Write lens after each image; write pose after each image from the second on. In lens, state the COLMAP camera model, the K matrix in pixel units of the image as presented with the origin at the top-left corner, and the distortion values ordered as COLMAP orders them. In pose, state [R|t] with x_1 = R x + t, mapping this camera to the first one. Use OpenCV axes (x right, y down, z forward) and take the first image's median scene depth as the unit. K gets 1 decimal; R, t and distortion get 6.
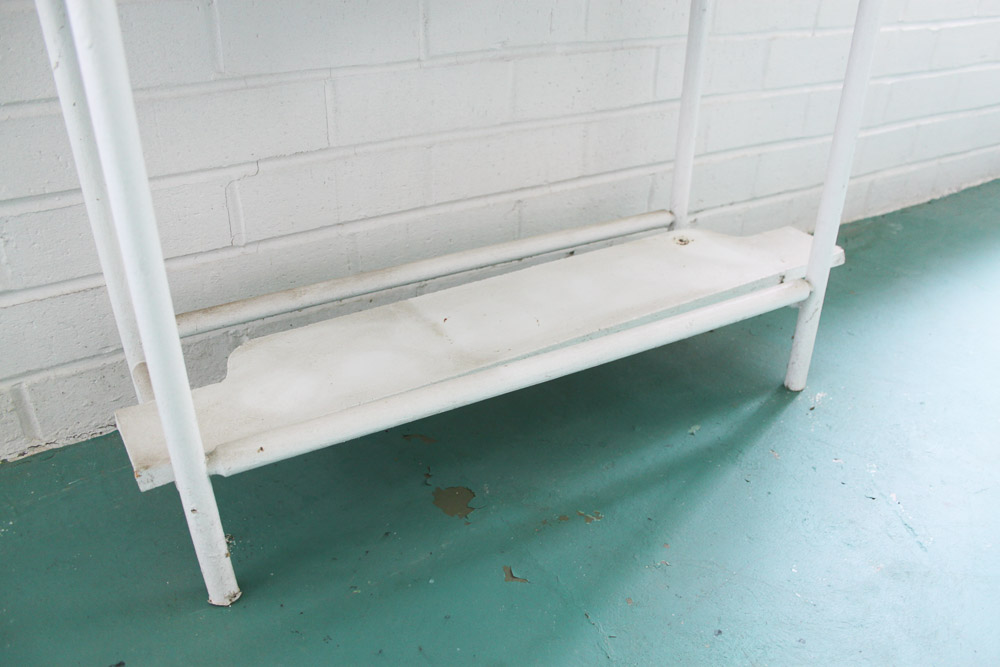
lens RADIAL K [[824.4, 0, 506.2], [0, 824.4, 350.4], [0, 0, 1]] dist [-0.120179, 0.059260]
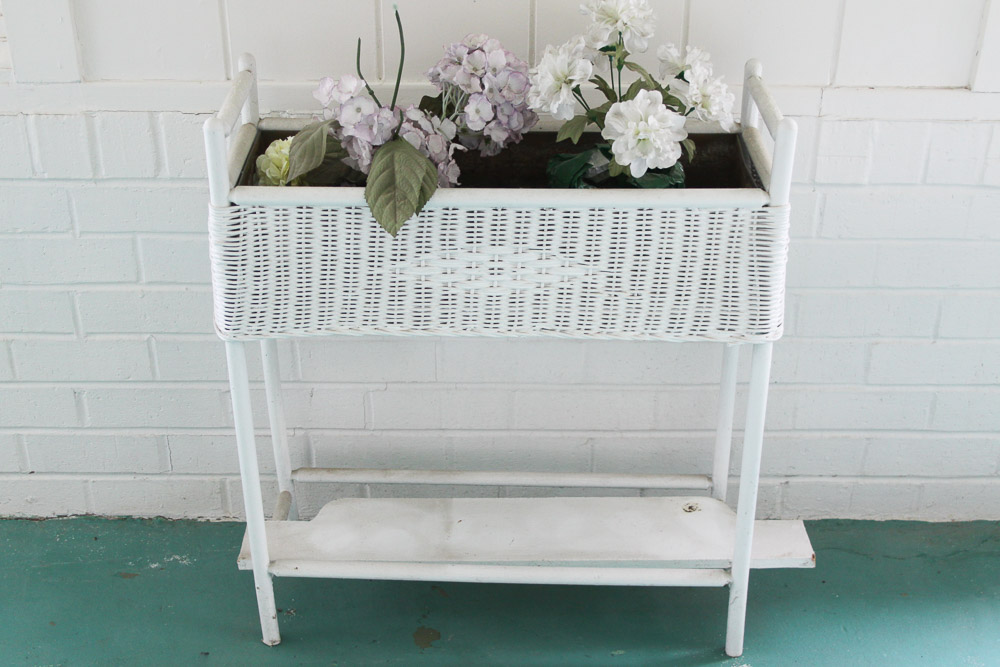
lens RADIAL K [[1356.9, 0, 488.3], [0, 1356.9, 358.2], [0, 0, 1]] dist [-0.064914, 0.000000]
pose [[0.842623, 0.244670, -0.479712, 0.933785], [-0.256871, 0.965564, 0.041274, -0.378986], [0.473291, 0.088446, 0.876455, -1.003574]]
